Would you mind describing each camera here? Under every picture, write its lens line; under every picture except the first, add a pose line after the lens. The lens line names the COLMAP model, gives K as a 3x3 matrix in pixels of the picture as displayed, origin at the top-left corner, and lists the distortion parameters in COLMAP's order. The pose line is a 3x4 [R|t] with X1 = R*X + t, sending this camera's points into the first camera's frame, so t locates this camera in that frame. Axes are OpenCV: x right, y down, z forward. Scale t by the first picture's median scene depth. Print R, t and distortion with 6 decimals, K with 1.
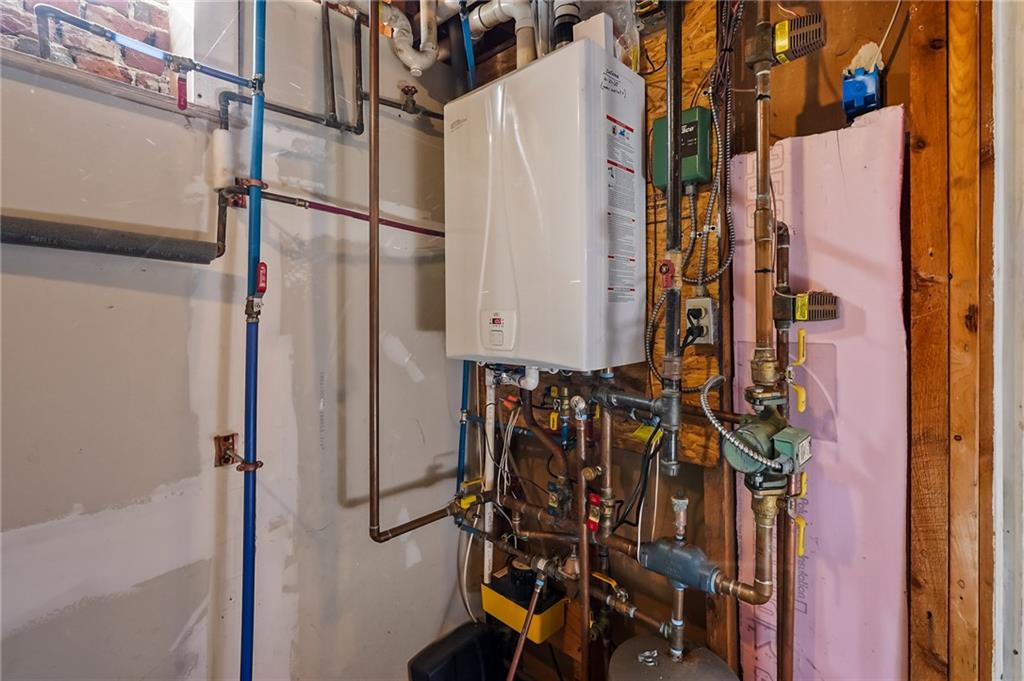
lens RADIAL K [[472.9, 0, 512.7], [0, 472.9, 320.2], [0, 0, 1]] dist [-0.015427, 0.007146]
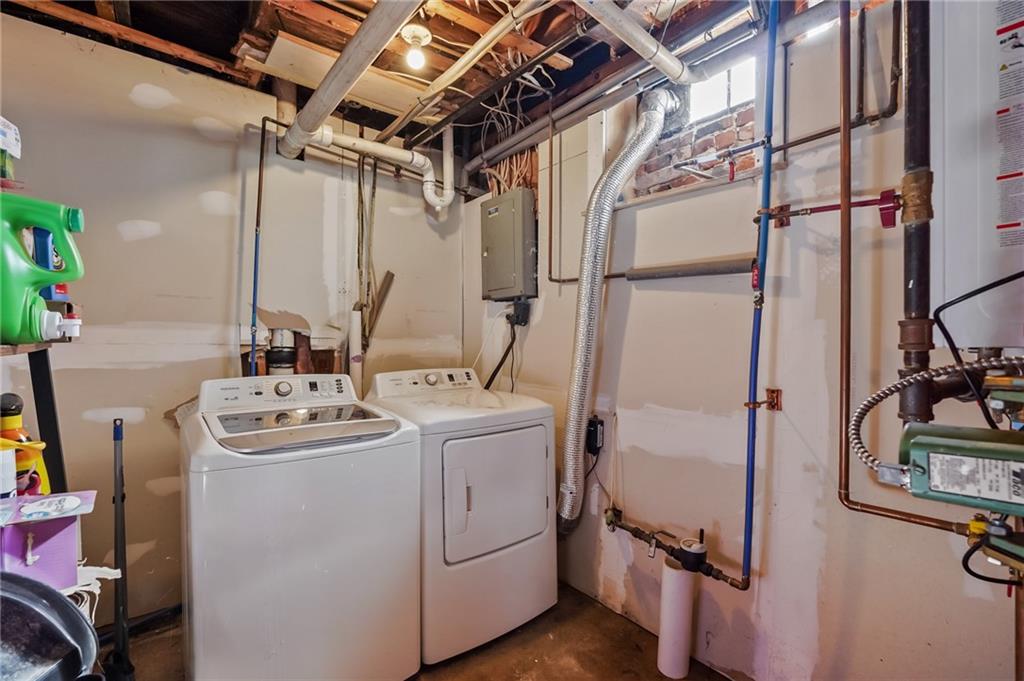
lens RADIAL K [[465.3, 0, 518.2], [0, 465.3, 343.4], [0, 0, 1]] dist [-0.015122, 0.007523]
pose [[-0.118397, 0.016993, -0.992821, 0.828102], [0.005371, 0.999850, 0.016473, 0.072145], [0.992952, -0.003382, -0.118471, 0.369191]]
